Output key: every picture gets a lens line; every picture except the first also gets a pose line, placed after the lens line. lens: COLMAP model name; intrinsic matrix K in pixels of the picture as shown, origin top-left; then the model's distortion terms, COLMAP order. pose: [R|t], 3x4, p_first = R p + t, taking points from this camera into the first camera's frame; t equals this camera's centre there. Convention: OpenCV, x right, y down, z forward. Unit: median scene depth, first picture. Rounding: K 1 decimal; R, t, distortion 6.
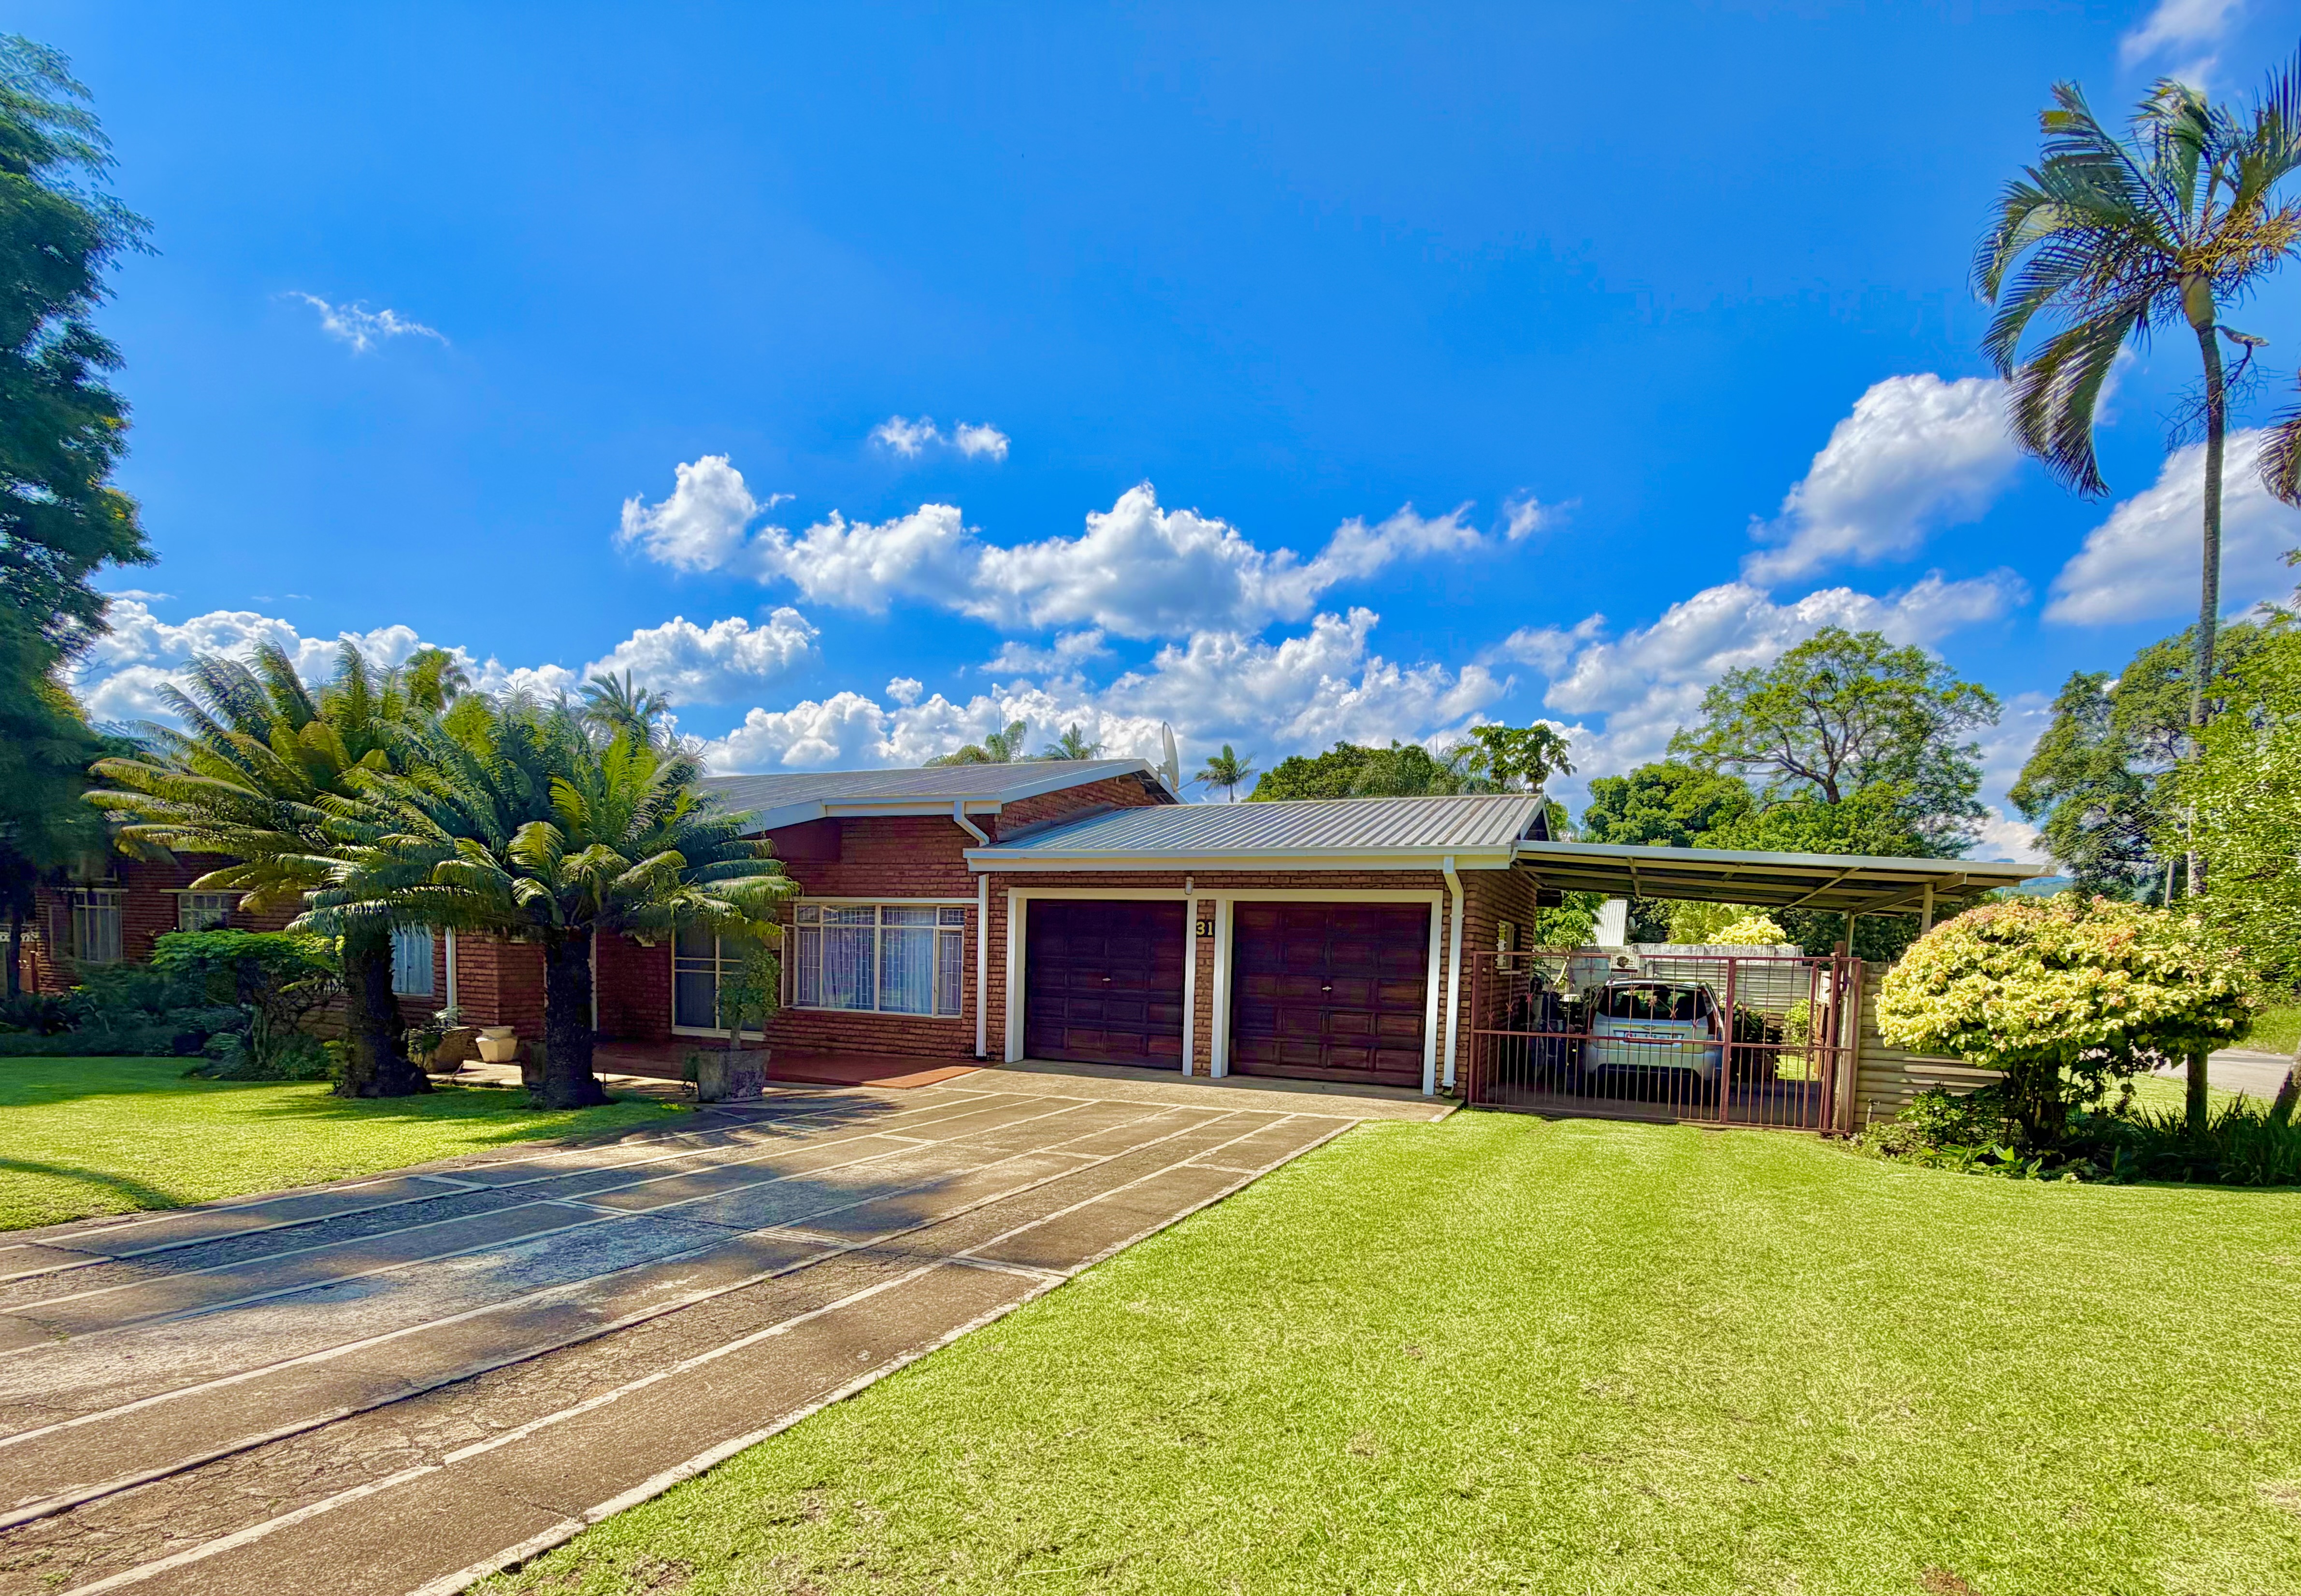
lens RADIAL K [[1063.6, 0, 1196.9], [0, 1063.6, 1028.7], [0, 0, 1]] dist [0.000449, -0.000126]
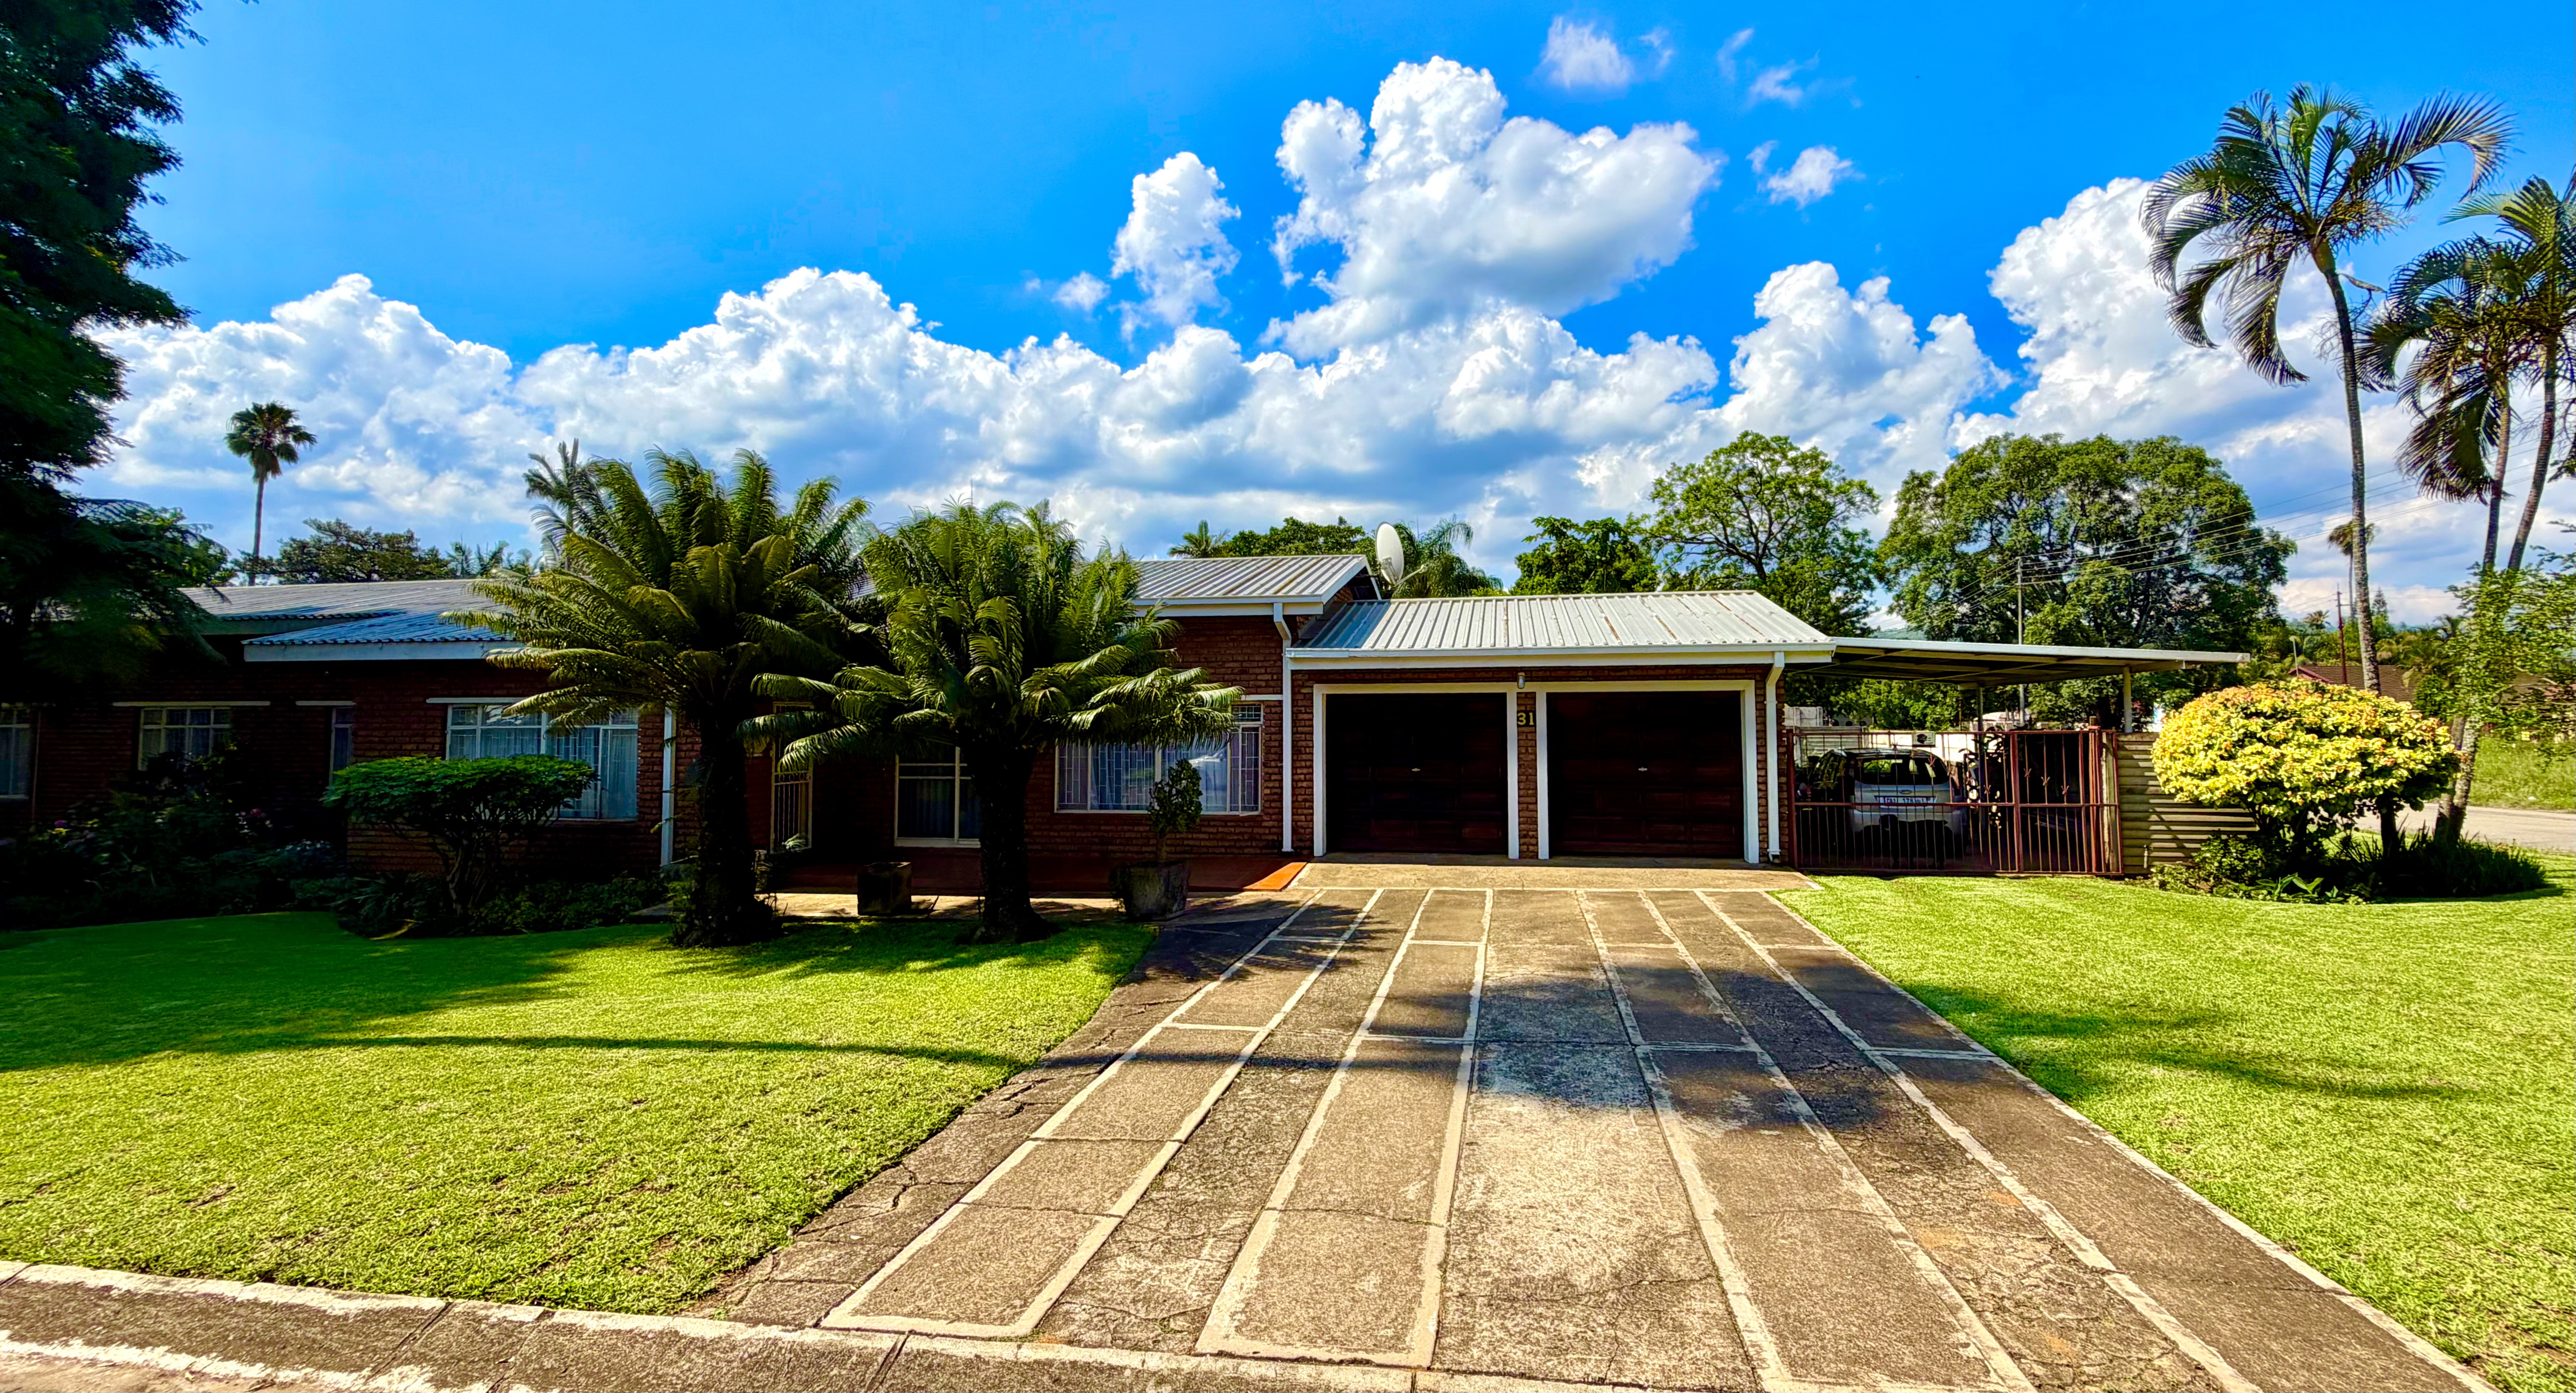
lens RADIAL K [[1055.4, 0, 1308.2], [0, 1055.4, 668.1], [0, 0, 1]] dist [0.003416, -0.000406]
pose [[0.974072, -0.023673, 0.224994, -0.480739], [0.049264, 0.992840, -0.108817, -0.042625], [-0.220807, 0.117080, 0.968265, 0.009220]]
